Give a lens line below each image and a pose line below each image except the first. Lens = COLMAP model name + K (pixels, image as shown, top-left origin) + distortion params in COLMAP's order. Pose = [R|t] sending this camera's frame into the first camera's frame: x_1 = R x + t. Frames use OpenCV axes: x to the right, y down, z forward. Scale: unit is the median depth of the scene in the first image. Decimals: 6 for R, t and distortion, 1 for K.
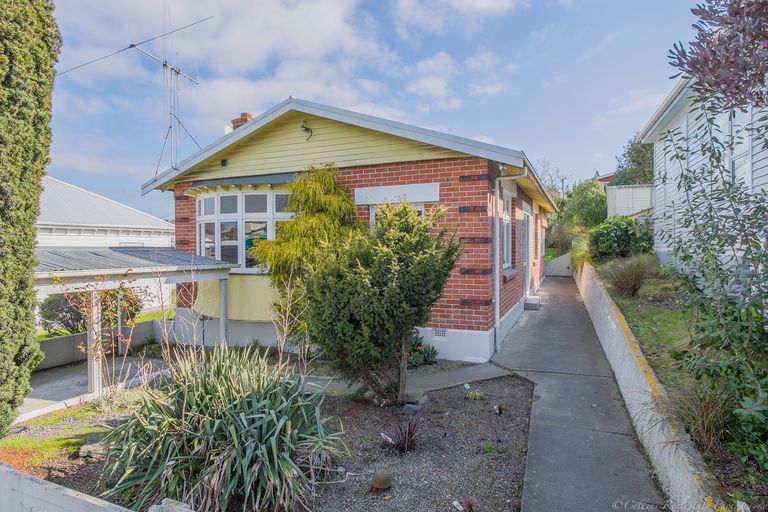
lens RADIAL K [[443.5, 0, 383.3], [0, 443.5, 253.5], [0, 0, 1]] dist [-0.054242, 0.030466]
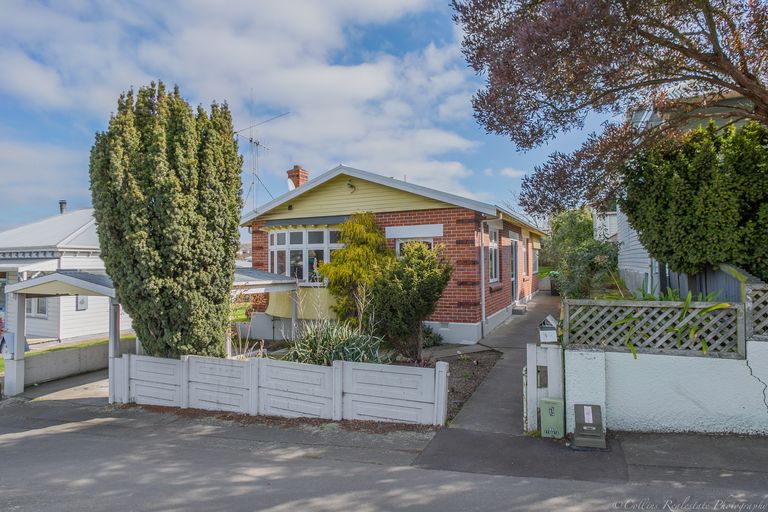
lens RADIAL K [[443.5, 0, 383.9], [0, 443.5, 257.3], [0, 0, 1]] dist [-0.054242, 0.030466]
pose [[0.999565, -0.006610, -0.028729, -0.028207], [0.005662, 0.999441, -0.032959, 0.000341], [0.028931, 0.032782, 0.999044, -0.463263]]
